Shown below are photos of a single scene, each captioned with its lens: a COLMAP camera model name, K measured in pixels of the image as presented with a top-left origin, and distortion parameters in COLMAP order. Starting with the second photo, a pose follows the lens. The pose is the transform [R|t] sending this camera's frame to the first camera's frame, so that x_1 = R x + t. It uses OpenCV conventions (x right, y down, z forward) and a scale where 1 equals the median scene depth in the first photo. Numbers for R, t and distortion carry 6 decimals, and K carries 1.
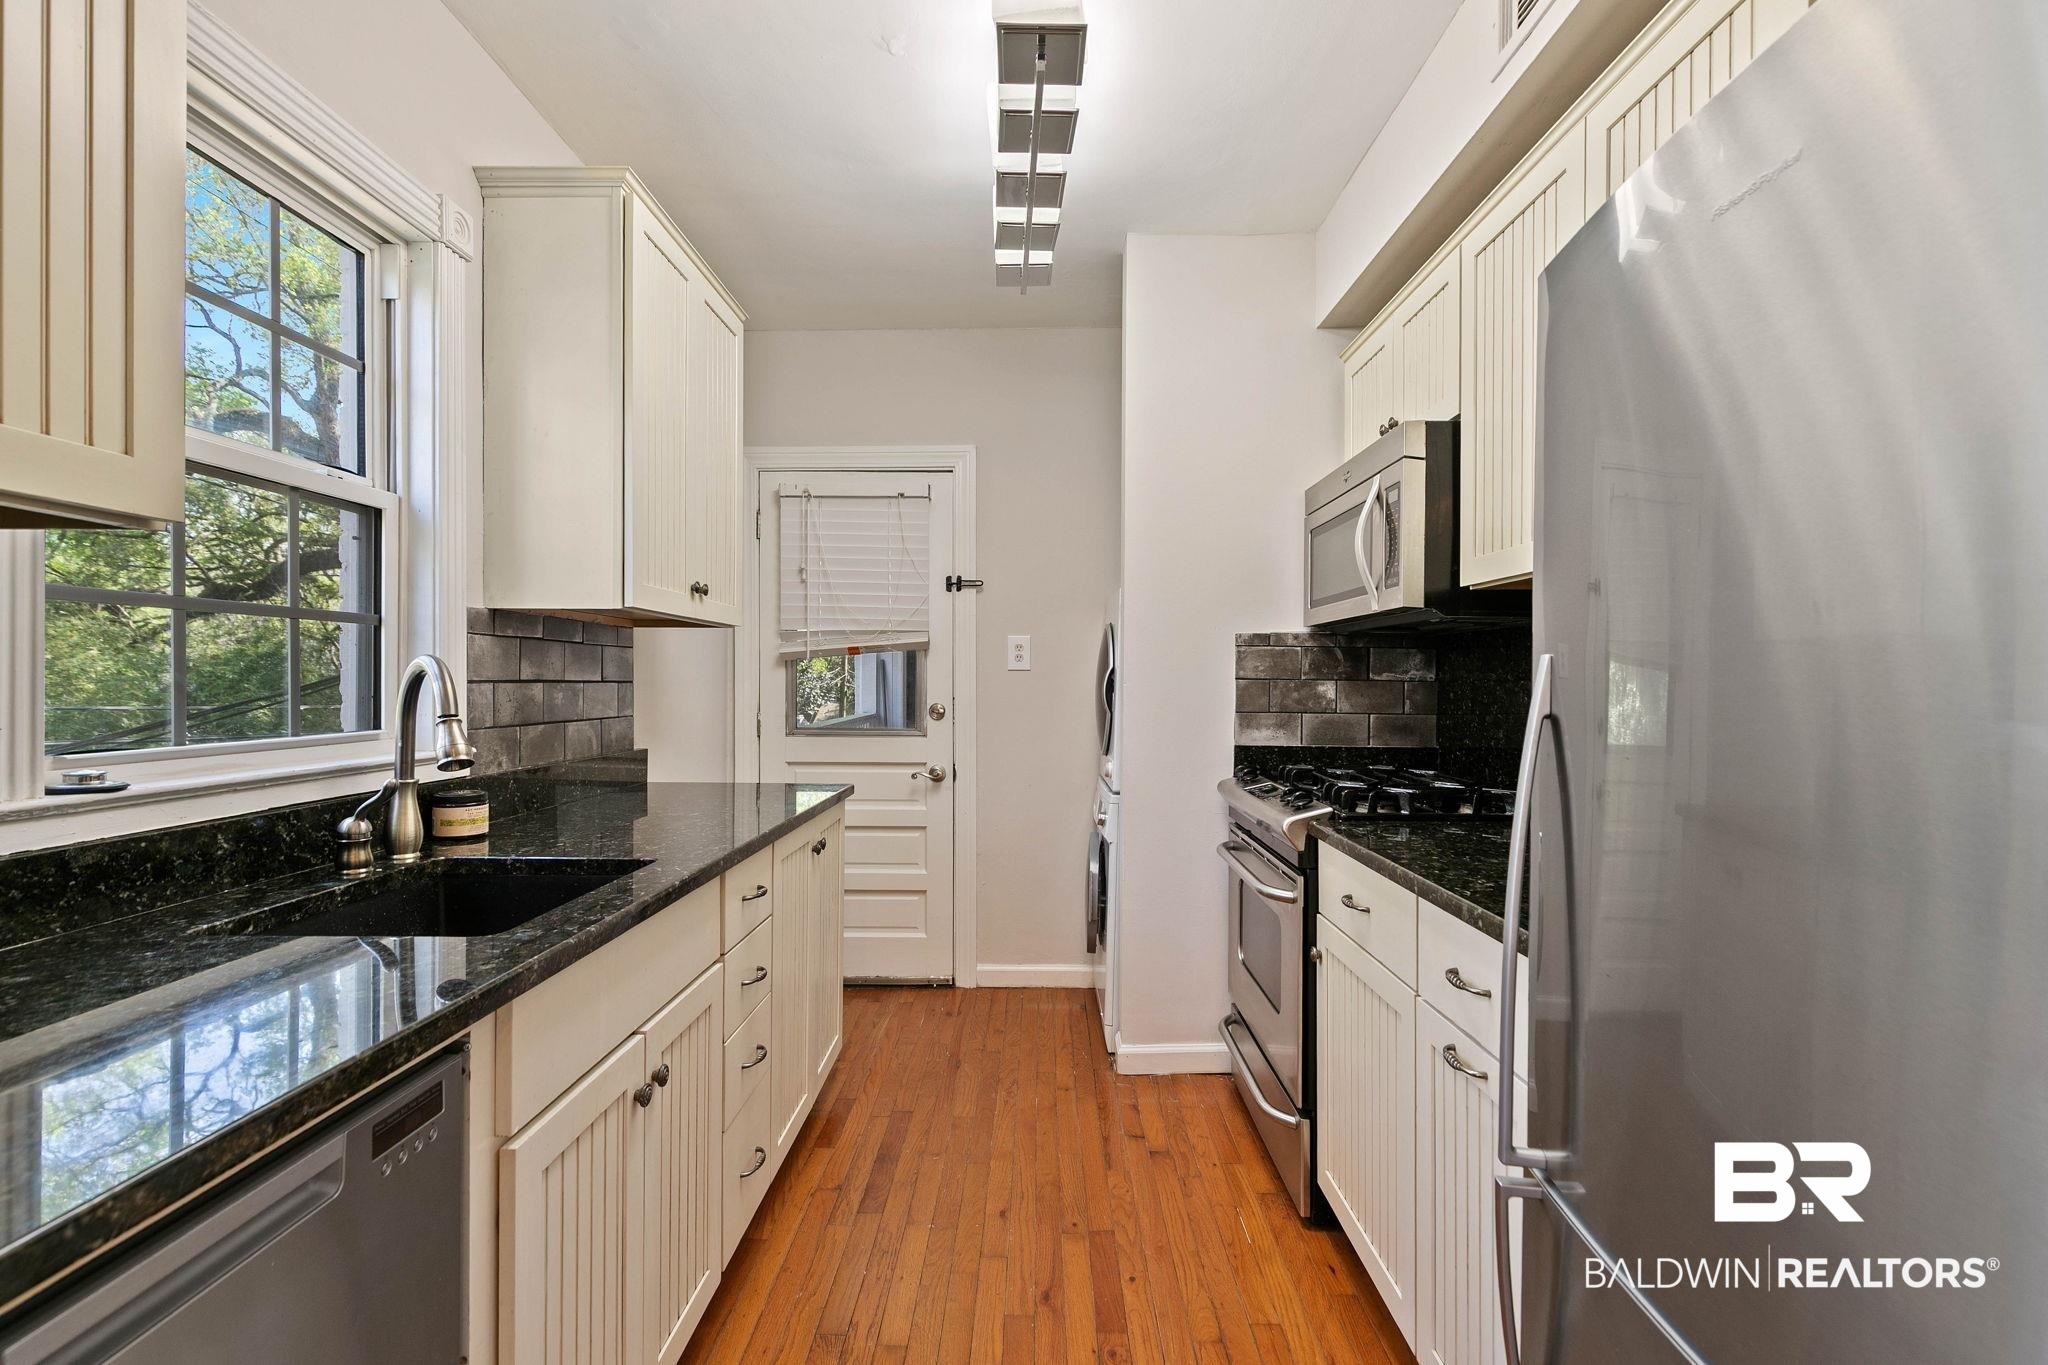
lens RADIAL K [[927.3, 0, 1023.5], [0, 927.3, 676.7], [0, 0, 1]] dist [0.004084, 0.000365]
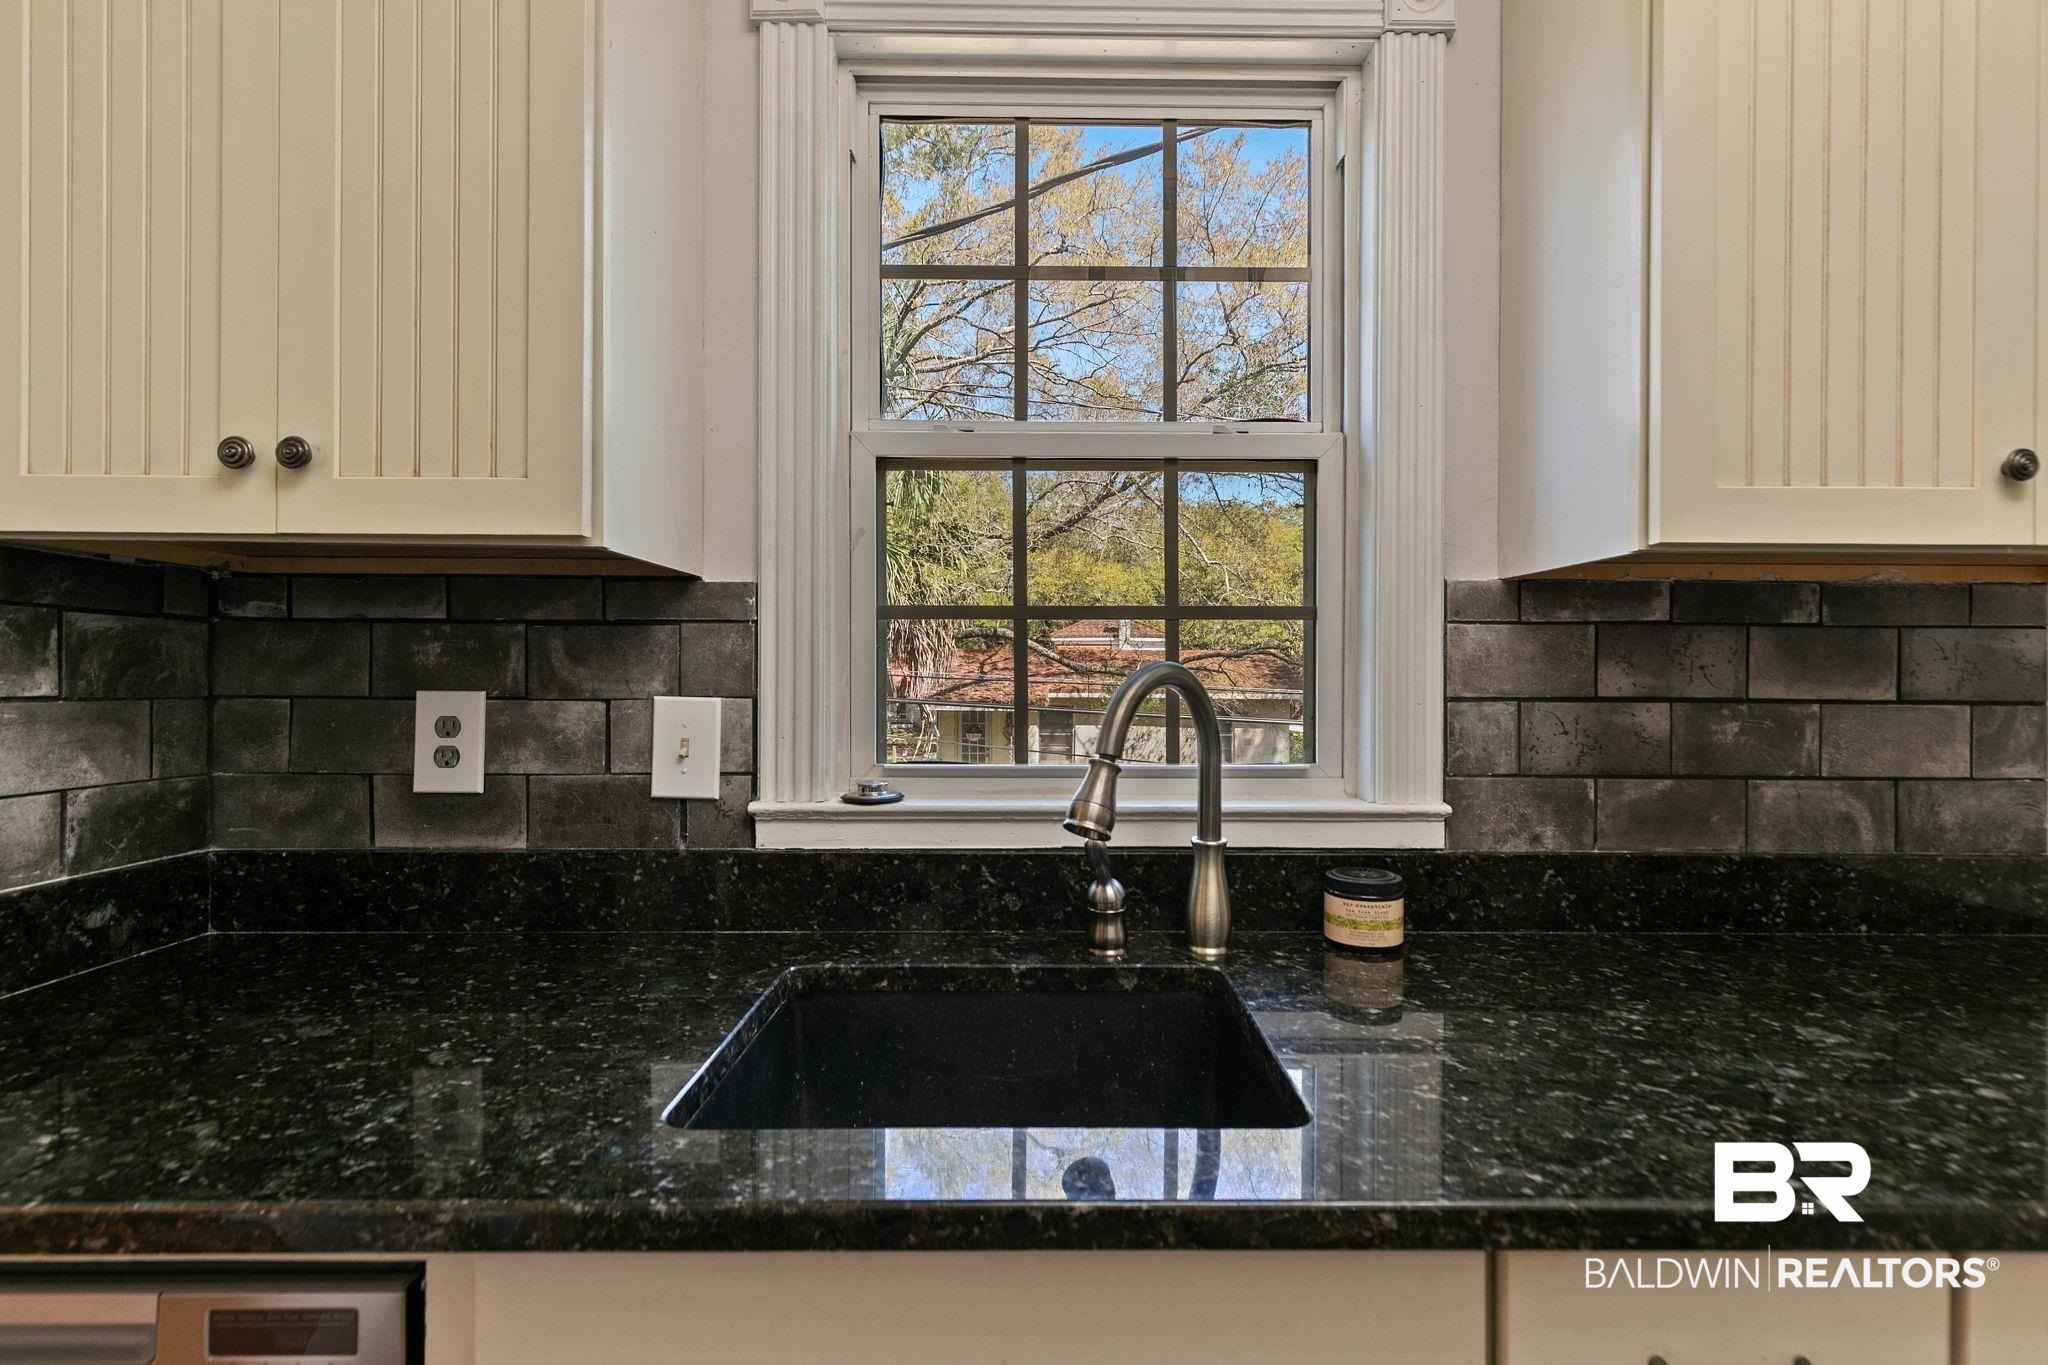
lens RADIAL K [[927.3, 0, 1023.5], [0, 927.3, 676.7], [0, 0, 1]] dist [0.004084, 0.000365]
pose [[0.031995, 0.002748, -0.999484, 0.016443], [-0.001242, 0.999996, 0.002710, -0.007999], [0.999487, 0.001154, 0.031999, 0.481243]]
